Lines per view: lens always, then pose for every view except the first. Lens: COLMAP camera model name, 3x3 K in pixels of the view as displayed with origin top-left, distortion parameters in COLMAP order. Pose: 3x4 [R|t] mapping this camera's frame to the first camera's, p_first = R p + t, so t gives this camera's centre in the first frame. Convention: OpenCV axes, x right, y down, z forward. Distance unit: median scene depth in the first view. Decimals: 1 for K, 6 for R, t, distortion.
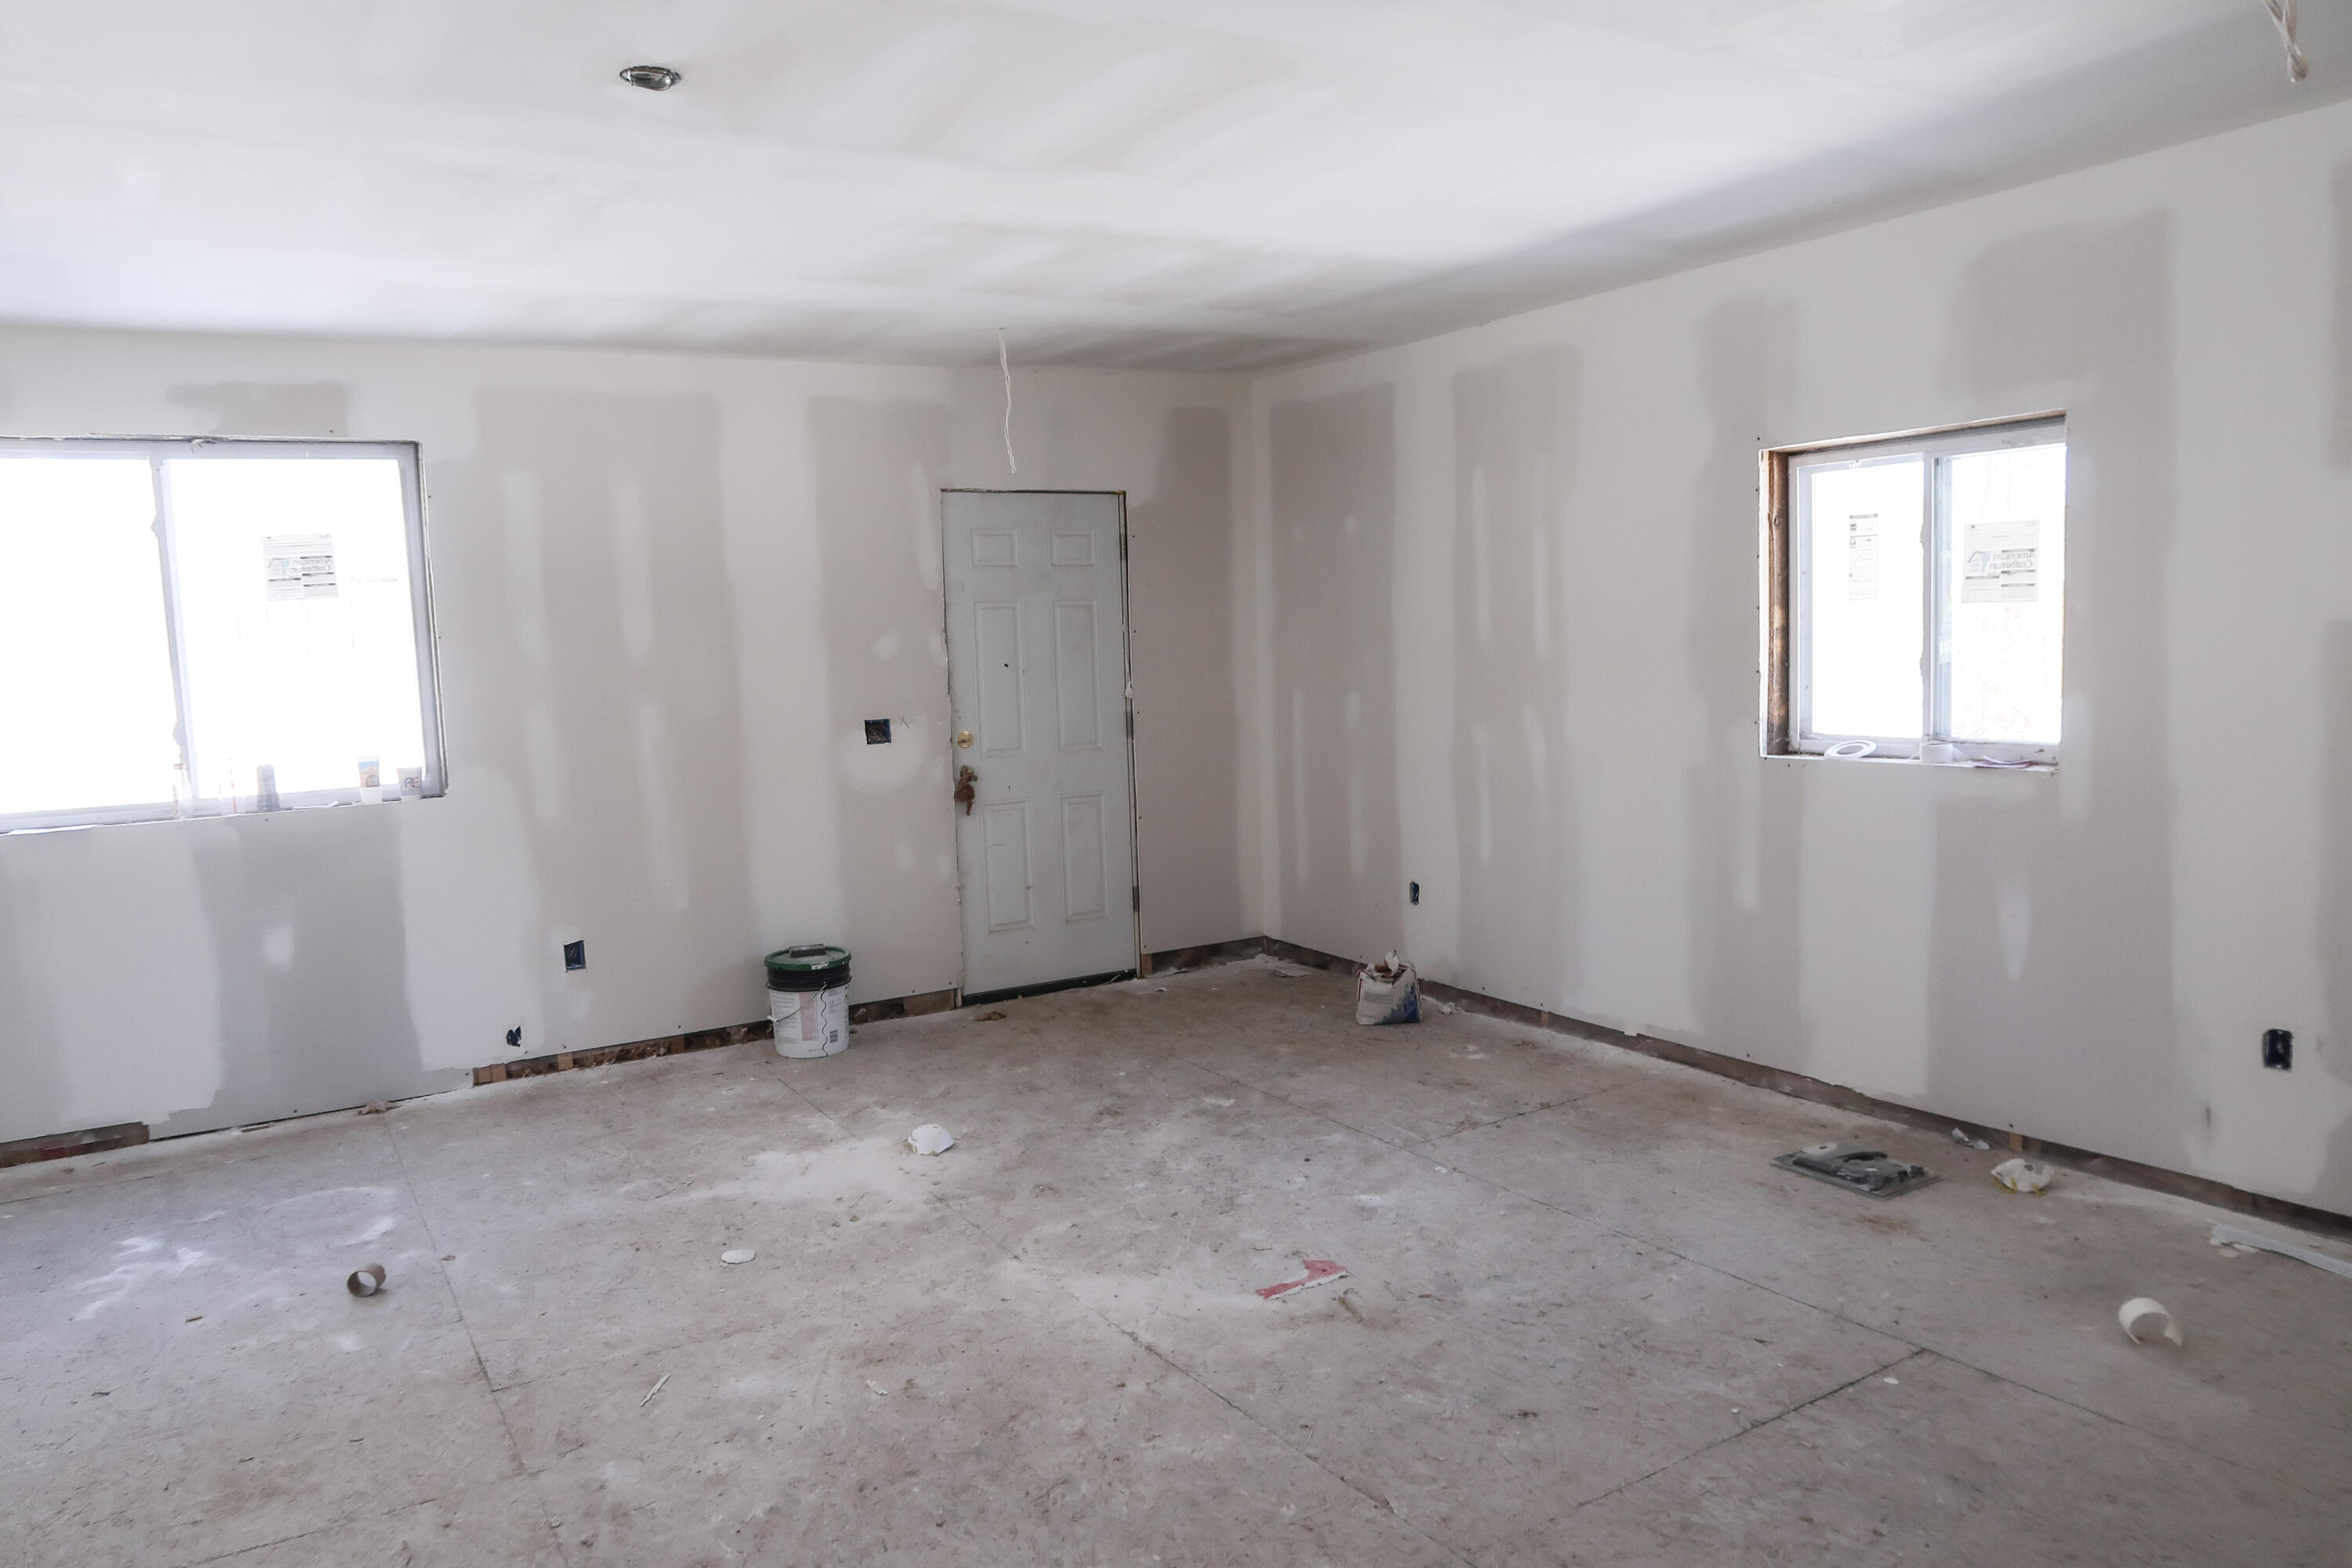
lens RADIAL K [[1630.4, 0, 1181.7], [0, 1630.4, 788.6], [0, 0, 1]] dist [-0.010391, -0.001645]
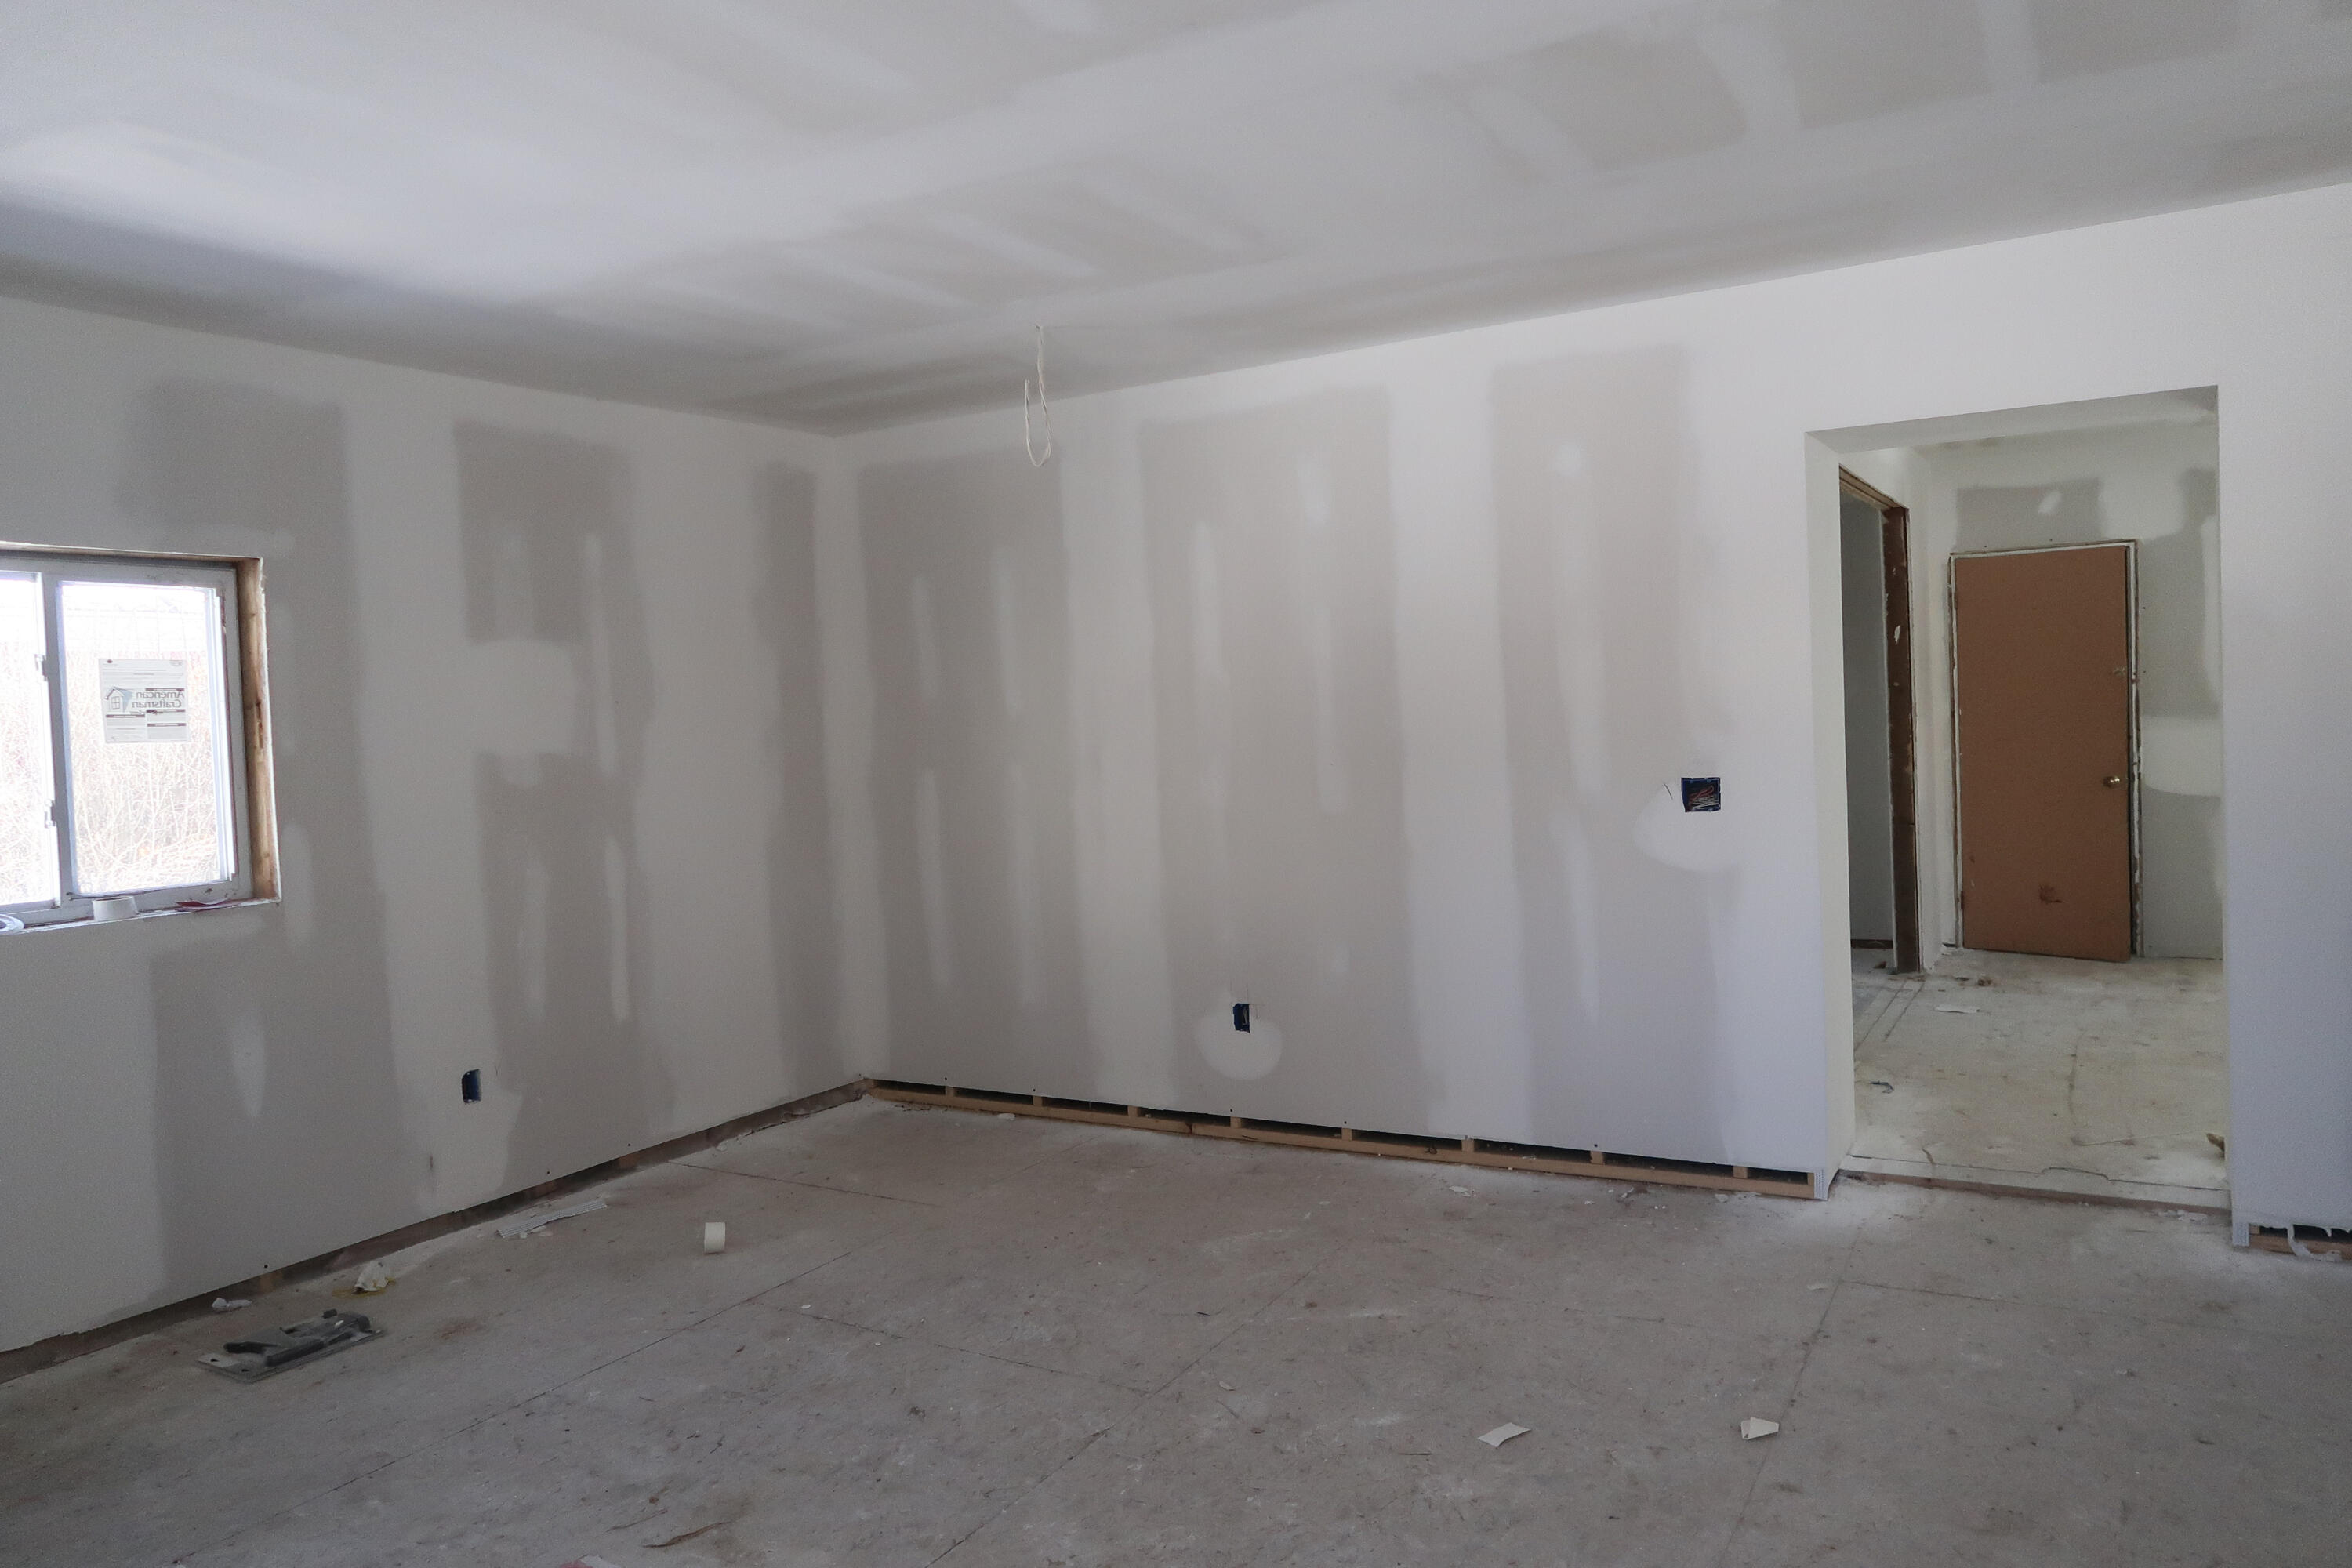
lens RADIAL K [[1630.4, 0, 1180.4], [0, 1630.4, 779.5], [0, 0, 1]] dist [-0.010391, -0.001645]
pose [[-0.470056, 0.022242, 0.882356, -0.713514], [0.142387, 0.988500, 0.050936, -0.063599], [-0.871076, 0.149579, -0.467817, 1.060019]]
